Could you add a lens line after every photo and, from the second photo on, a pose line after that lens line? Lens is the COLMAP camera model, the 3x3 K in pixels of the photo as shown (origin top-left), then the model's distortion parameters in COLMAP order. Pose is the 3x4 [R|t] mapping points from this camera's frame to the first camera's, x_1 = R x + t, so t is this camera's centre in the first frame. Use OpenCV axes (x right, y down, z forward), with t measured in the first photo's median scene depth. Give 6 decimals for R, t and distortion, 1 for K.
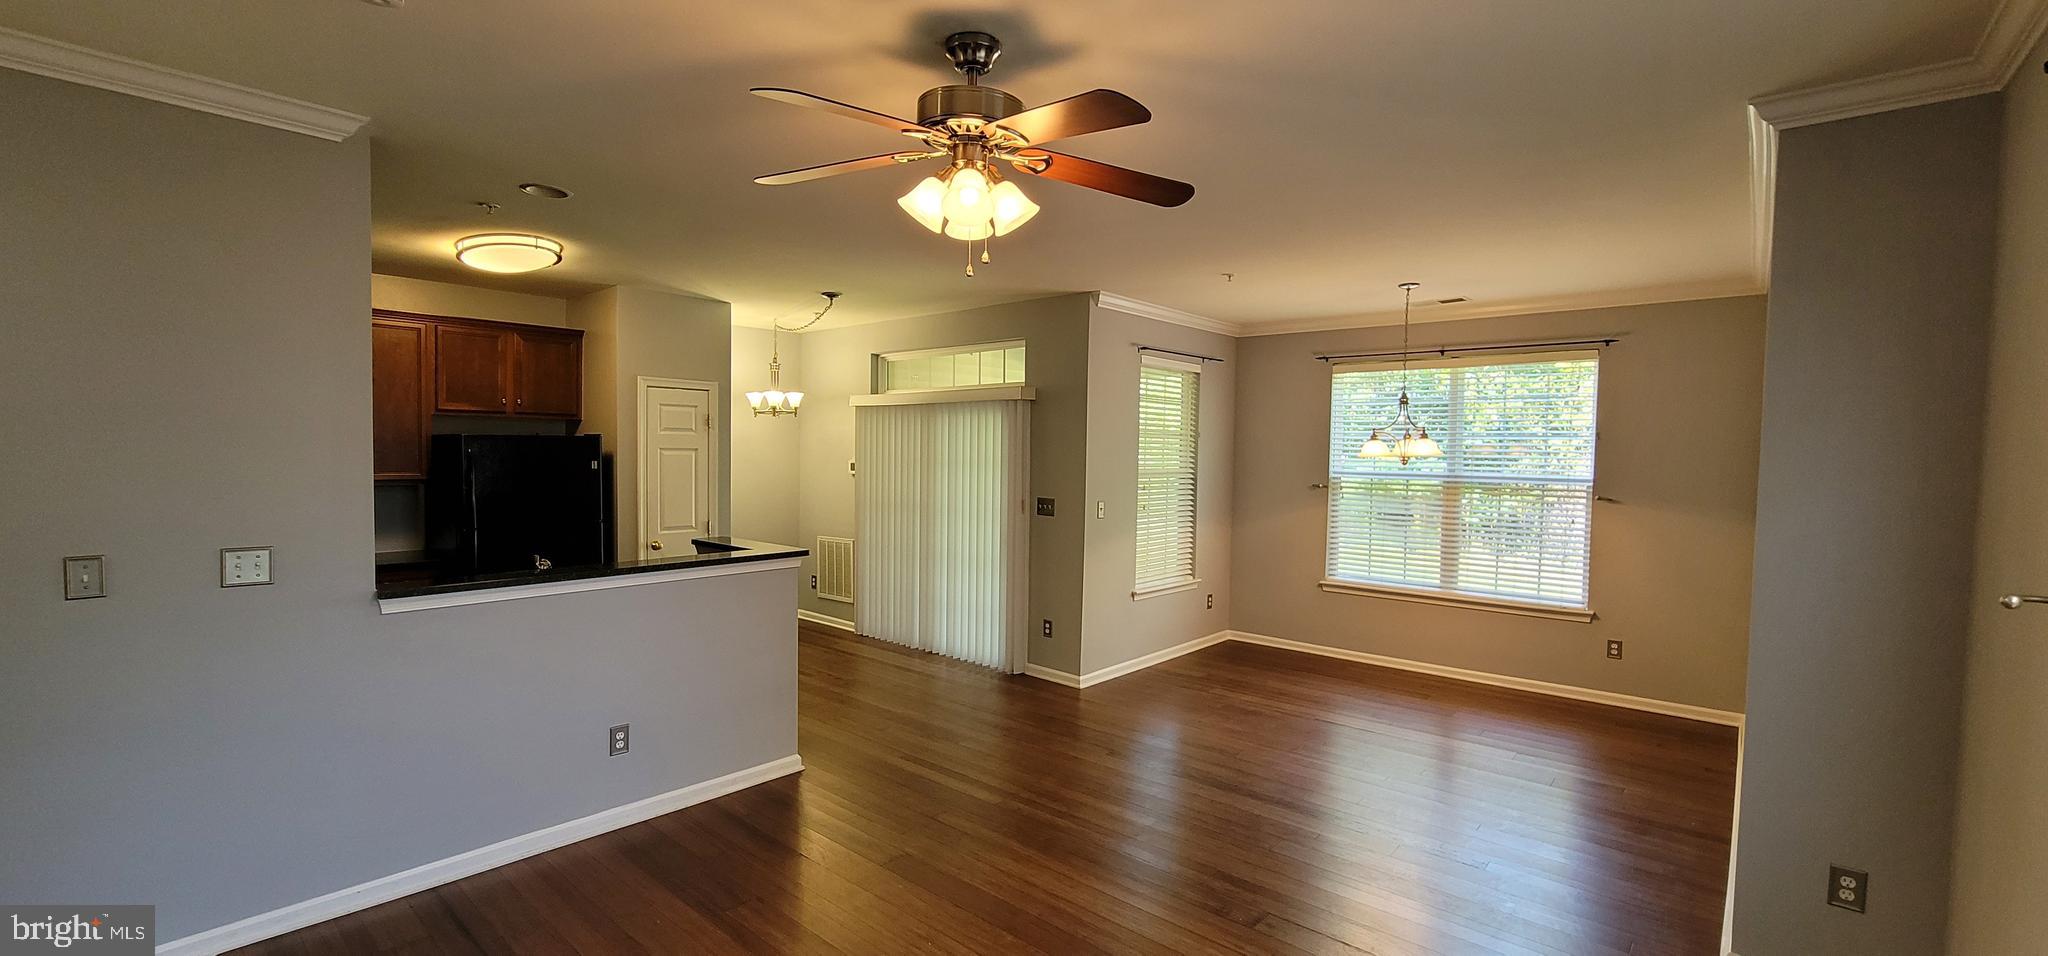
lens RADIAL K [[838.7, 0, 1024.4], [0, 838.7, 484.4], [0, 0, 1]] dist [-0.001924, 0.000005]
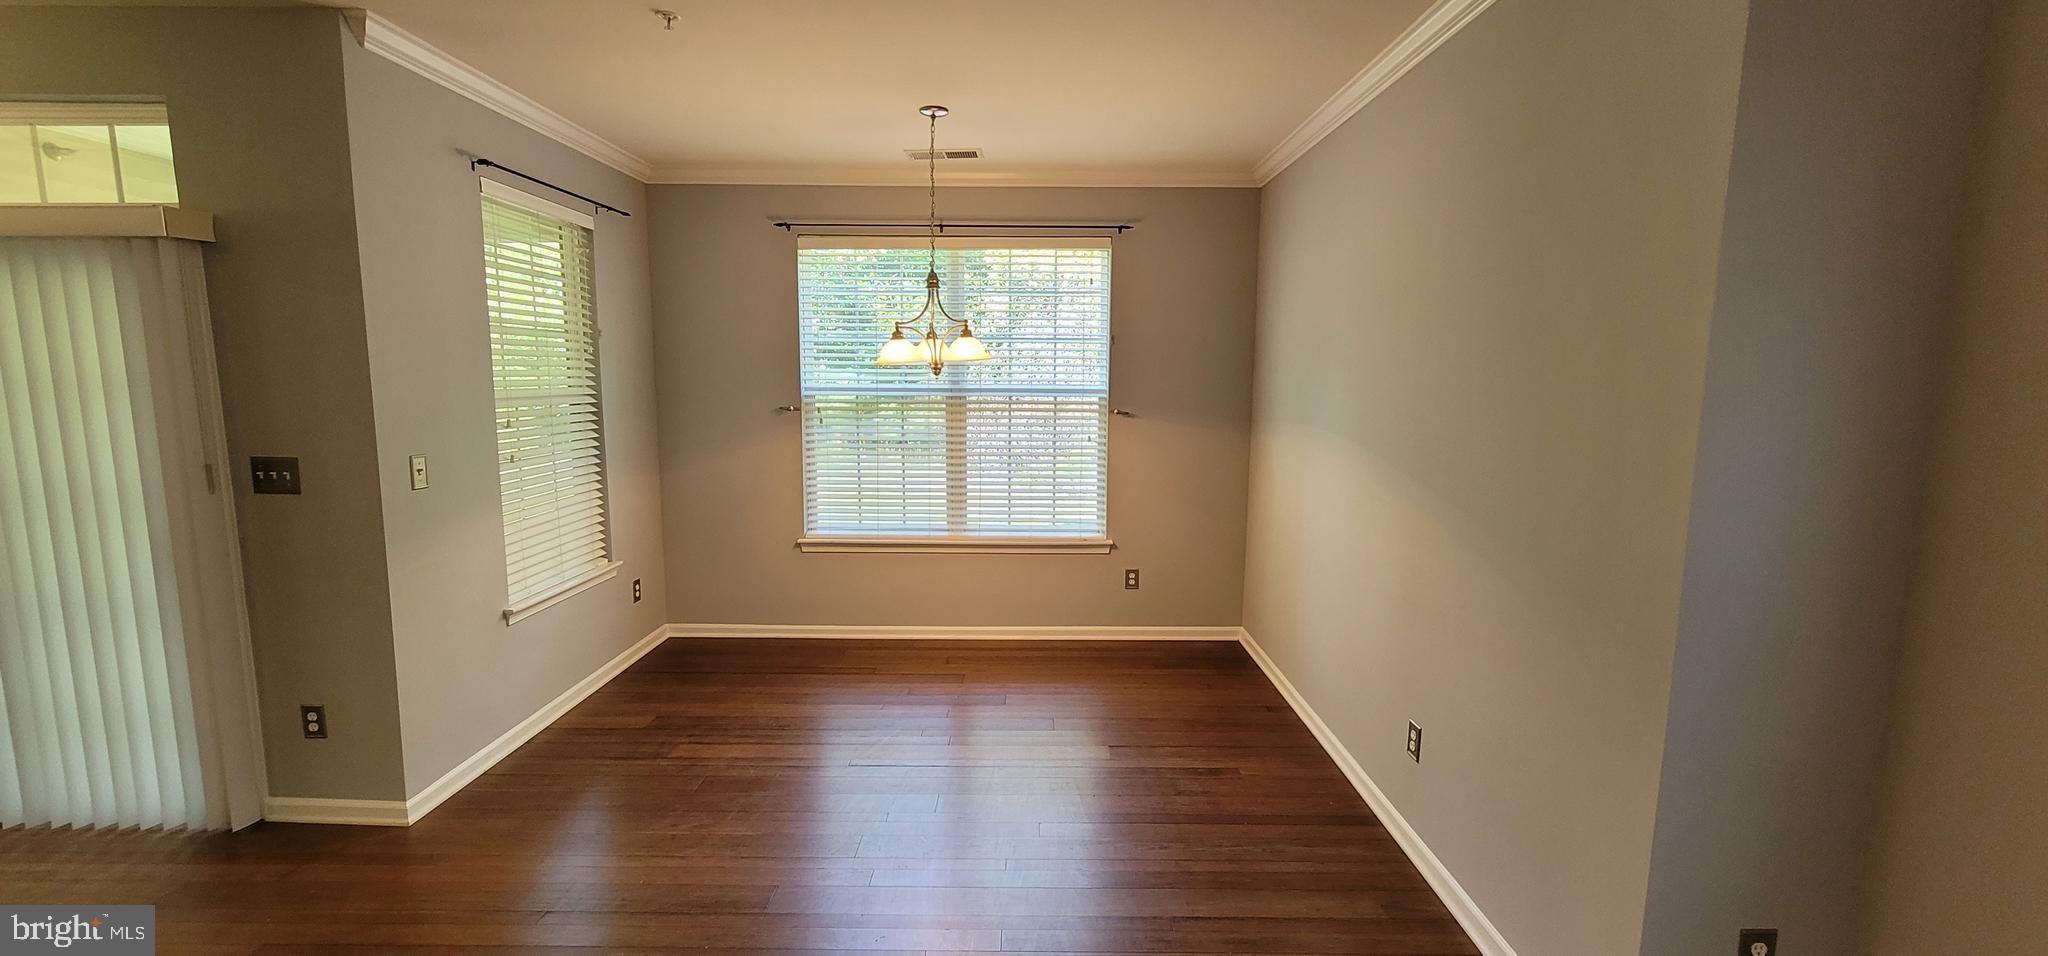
lens RADIAL K [[838.7, 0, 1024.4], [0, 838.7, 484.4], [0, 0, 1]] dist [-0.001924, 0.000005]
pose [[0.753202, -0.096058, 0.650738, 0.035002], [0.031465, 0.993409, 0.110220, -0.006800], [-0.657036, -0.062543, 0.751260, 0.360715]]
